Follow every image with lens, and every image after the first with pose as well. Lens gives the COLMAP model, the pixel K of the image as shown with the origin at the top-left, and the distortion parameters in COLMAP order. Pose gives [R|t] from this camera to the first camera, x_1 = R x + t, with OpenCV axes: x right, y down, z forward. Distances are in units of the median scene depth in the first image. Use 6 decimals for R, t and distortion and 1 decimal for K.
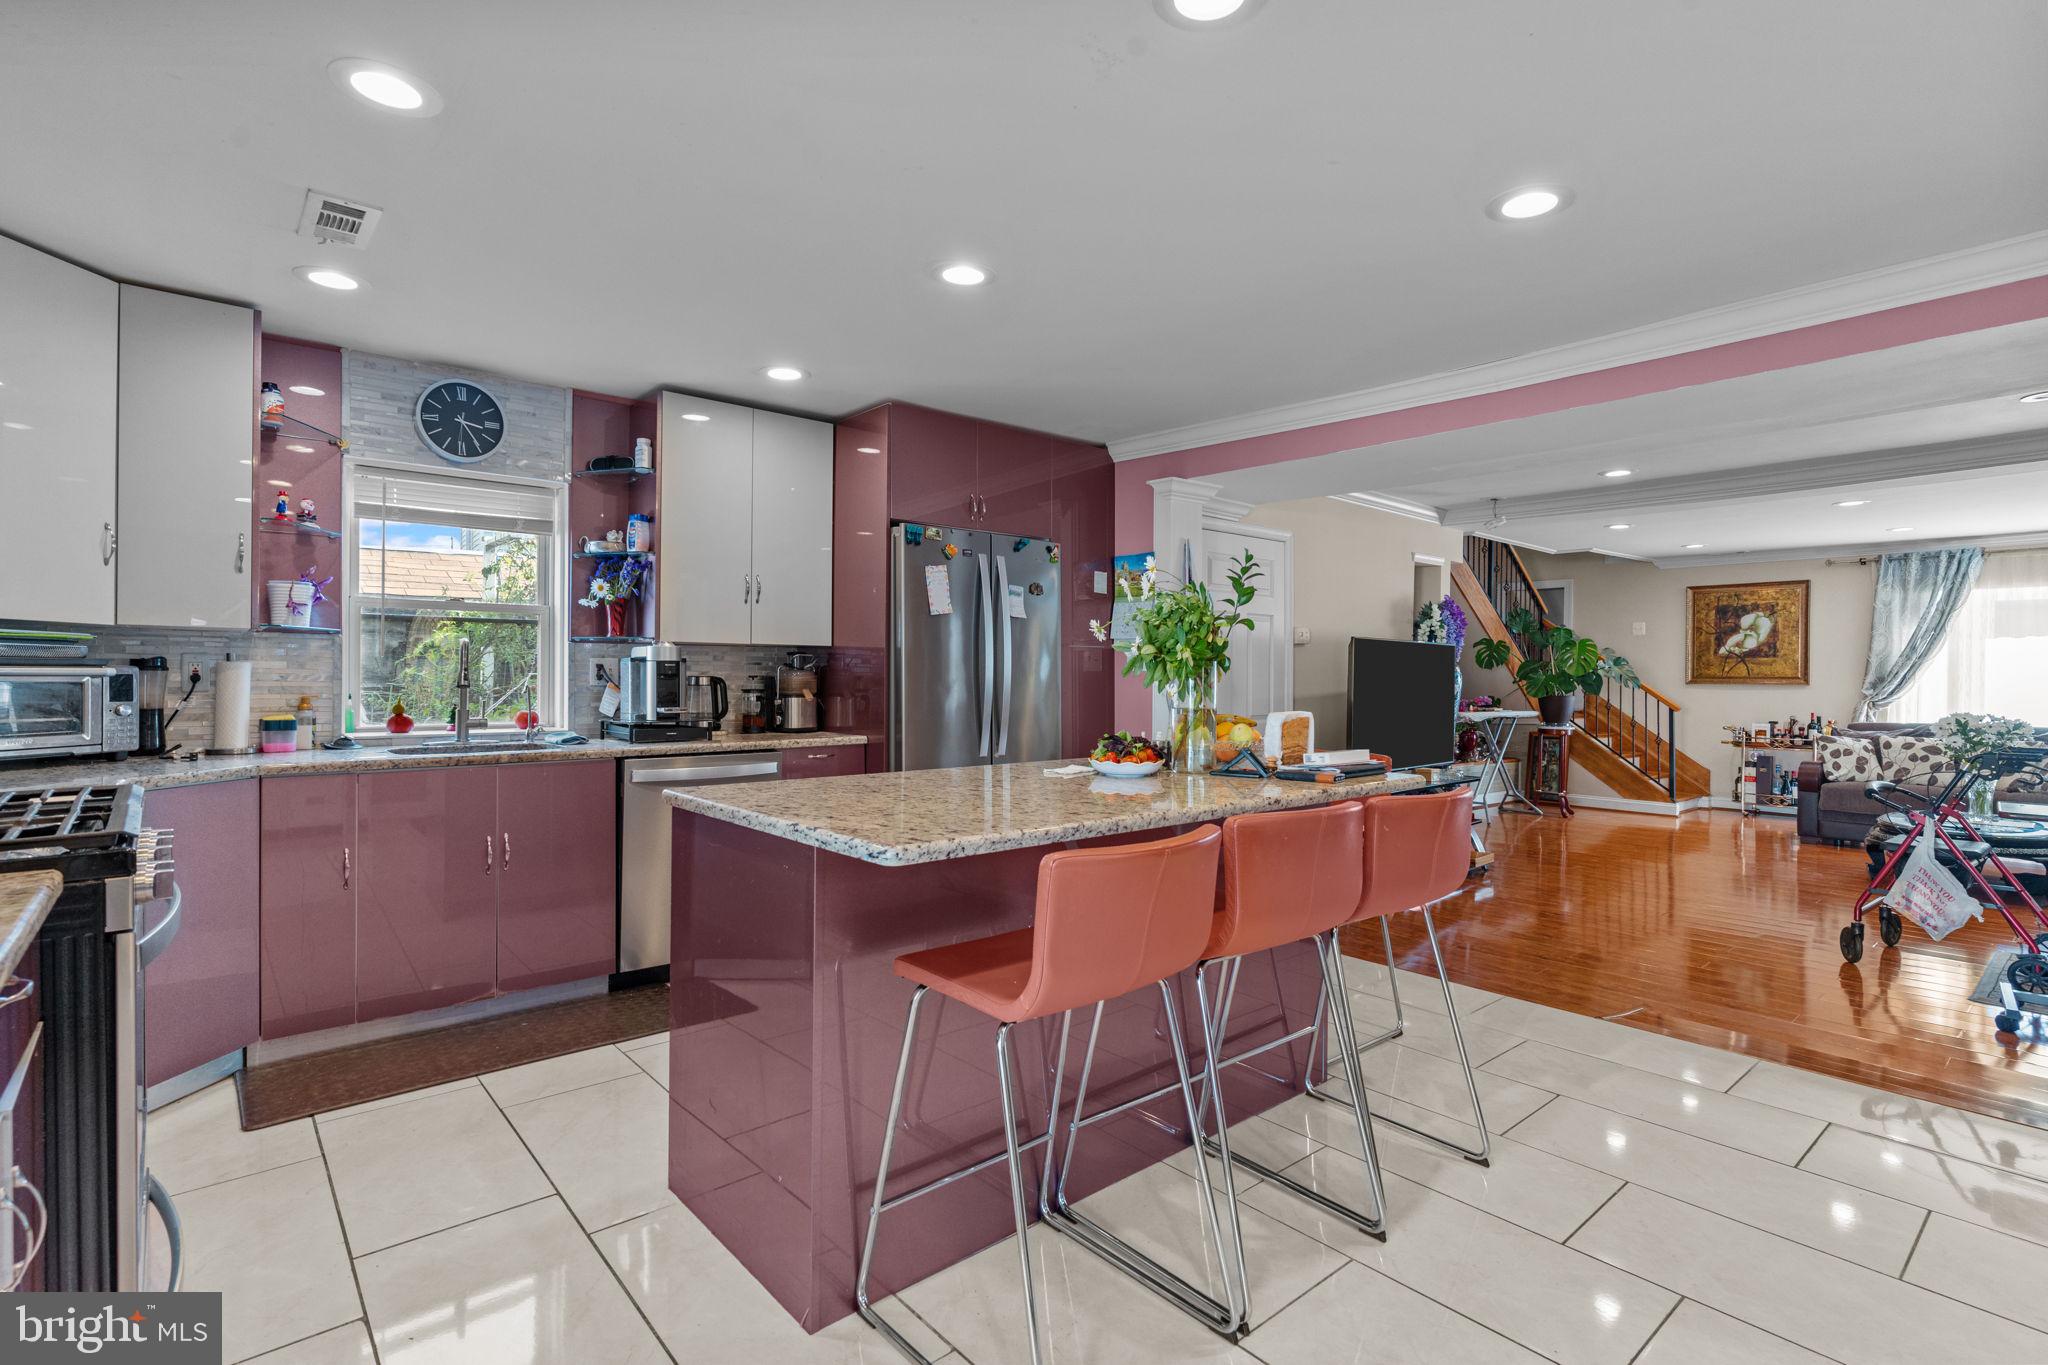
lens RADIAL K [[971.6, 0, 1020.8], [0, 971.6, 681.5], [0, 0, 1]] dist [0.002870, -0.001726]
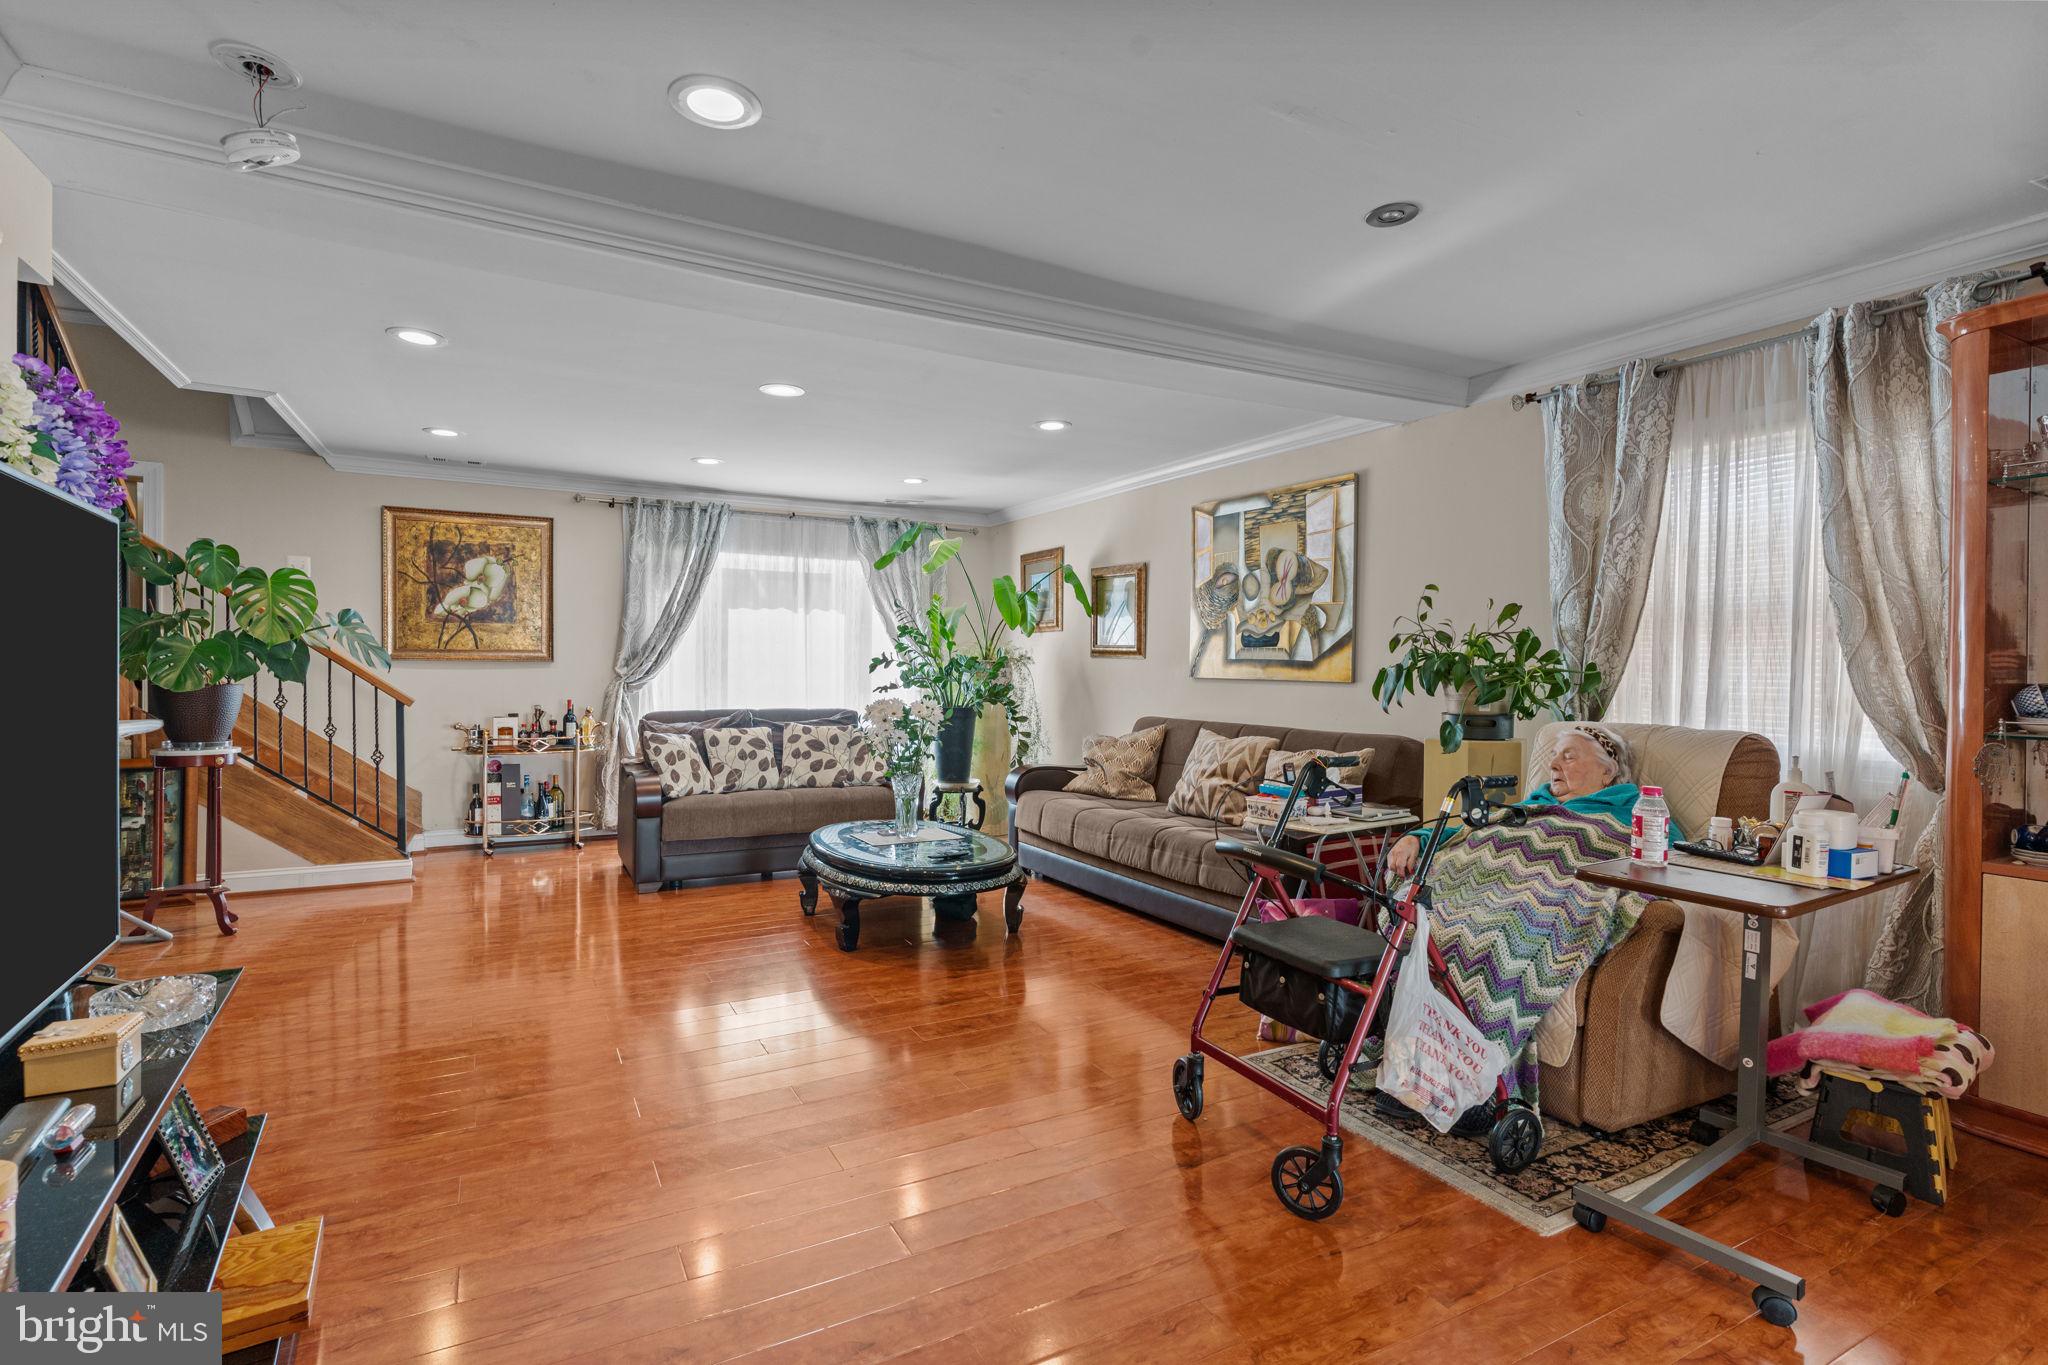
lens RADIAL K [[971.6, 0, 1018.8], [0, 971.6, 680.0], [0, 0, 1]] dist [0.002870, -0.001726]
pose [[0.207913, -0.020077, 0.977941, 0.292353], [-0.002753, 0.999773, 0.021110, 0.001622], [-0.978143, -0.007082, 0.207811, 0.893143]]
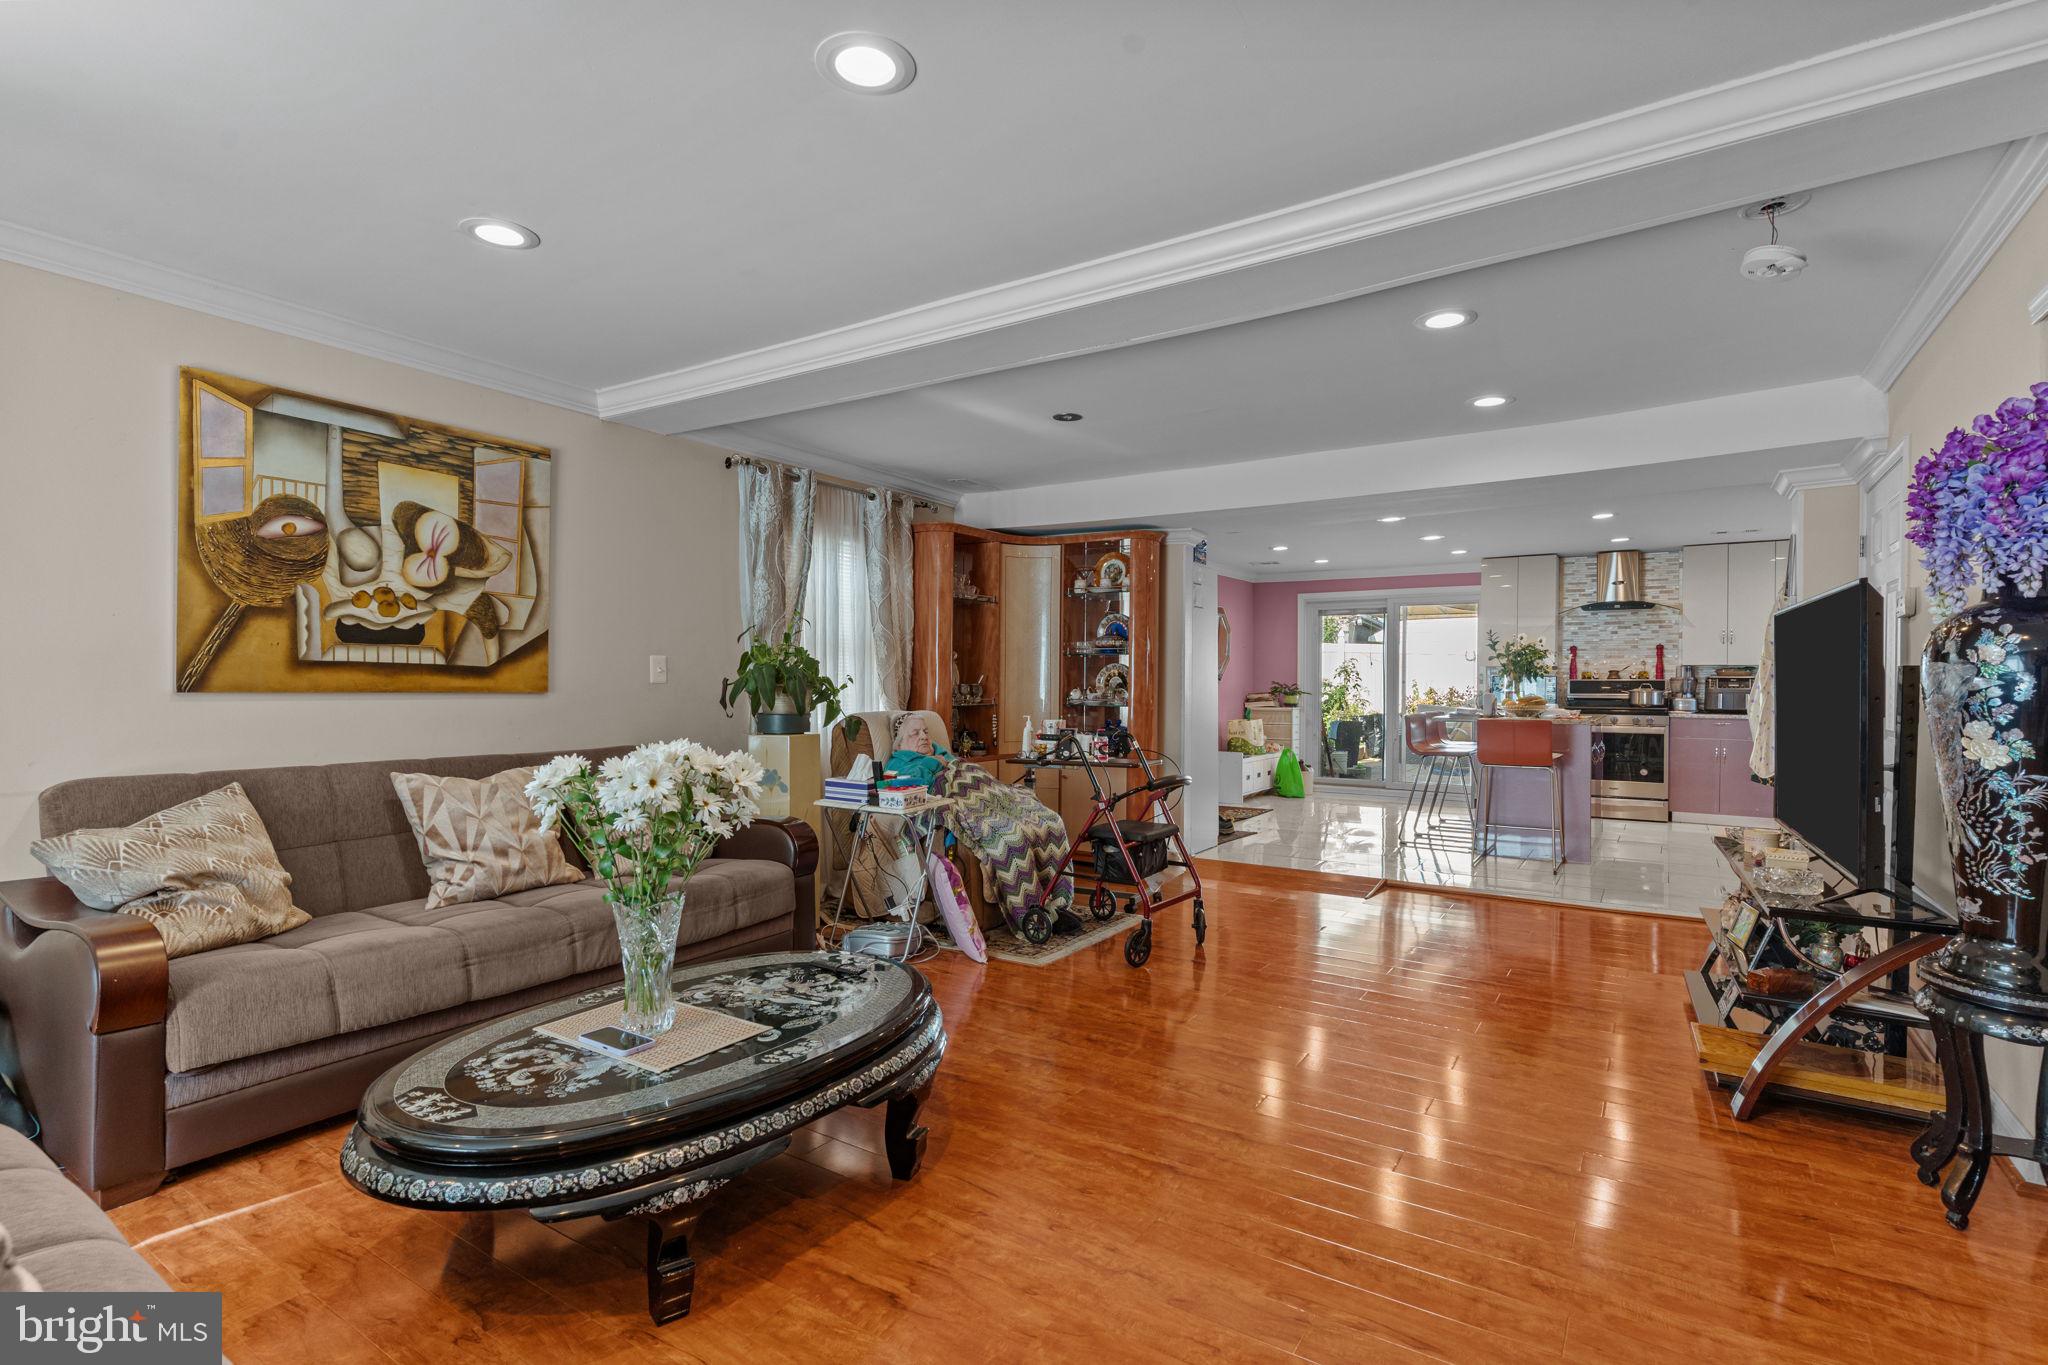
lens RADIAL K [[971.6, 0, 1023.6], [0, 971.6, 689.4], [0, 0, 1]] dist [0.002870, -0.001726]
pose [[-0.961374, -0.009494, -0.275080, 1.131562], [-0.012483, 0.999881, 0.009115, 0.008166], [0.274961, 0.012196, -0.961378, 1.664876]]
